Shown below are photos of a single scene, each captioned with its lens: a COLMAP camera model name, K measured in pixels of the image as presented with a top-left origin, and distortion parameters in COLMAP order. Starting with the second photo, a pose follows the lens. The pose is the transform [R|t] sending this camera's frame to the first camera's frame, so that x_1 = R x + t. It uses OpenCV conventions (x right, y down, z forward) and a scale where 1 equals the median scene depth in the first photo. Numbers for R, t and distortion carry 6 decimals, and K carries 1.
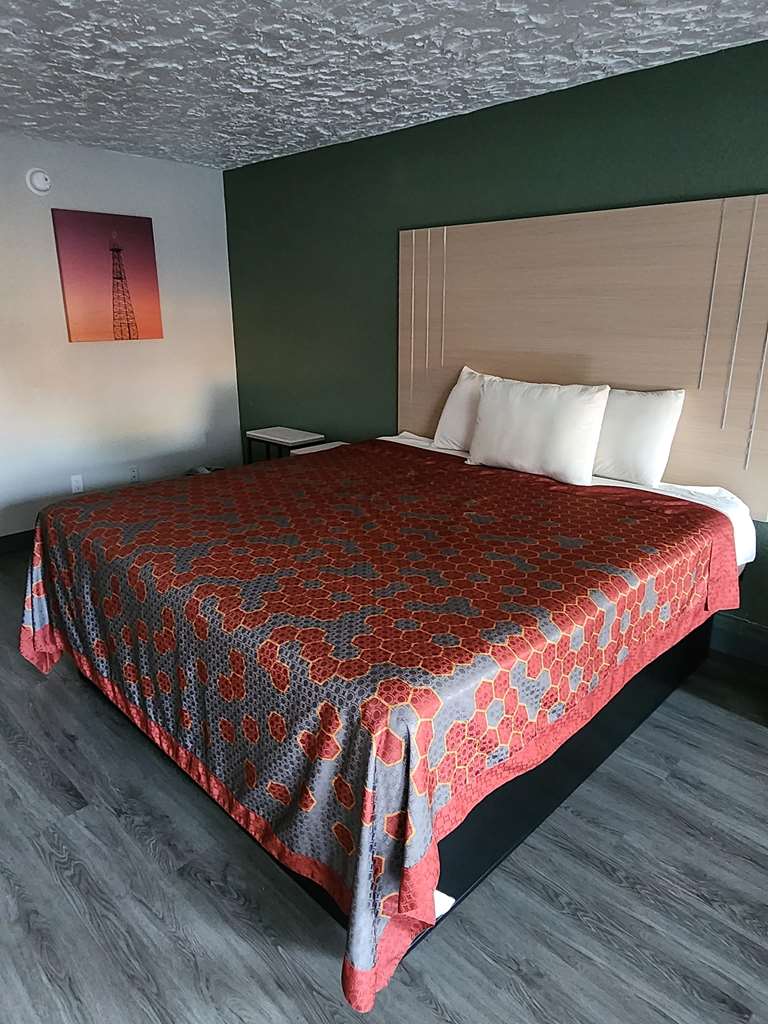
lens RADIAL K [[676.8, 0, 384.0], [0, 676.8, 512.0], [0, 0, 1]] dist [-0.005350, -0.003510]
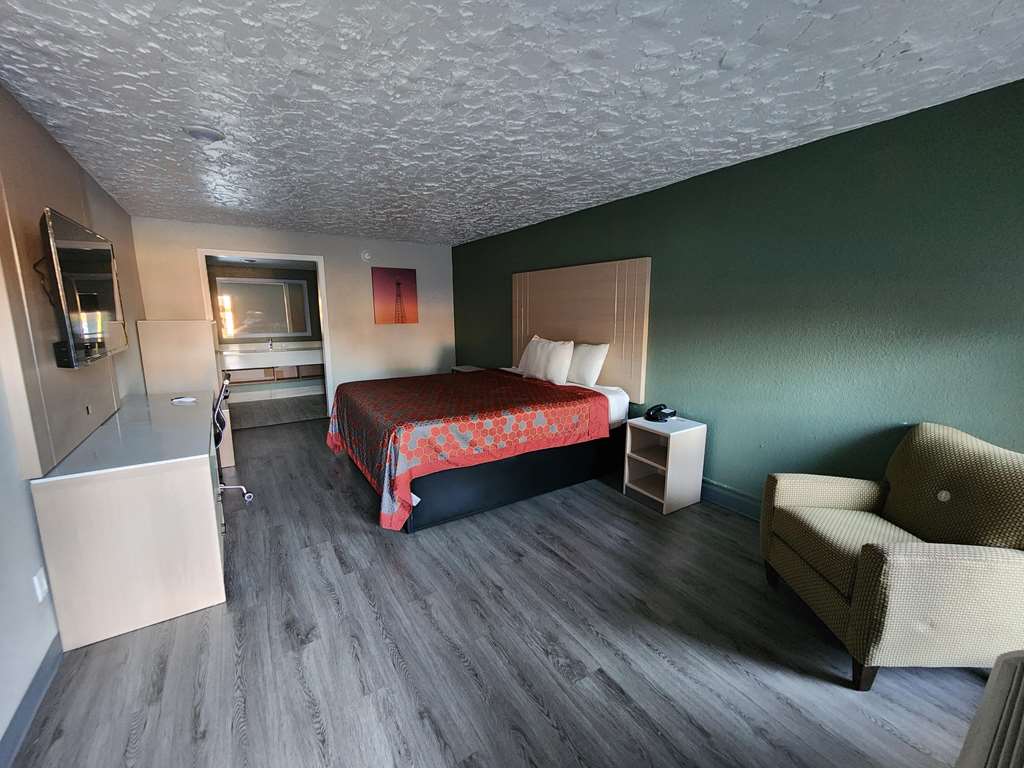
lens RADIAL K [[422.5, 0, 509.4], [0, 422.5, 385.5], [0, 0, 1]] dist [0.000586, 0.000961]
pose [[0.978081, 0.032035, -0.205744, 0.408855], [-0.055448, 0.992487, -0.109063, 0.121258], [0.200705, 0.118081, 0.972509, -0.382320]]
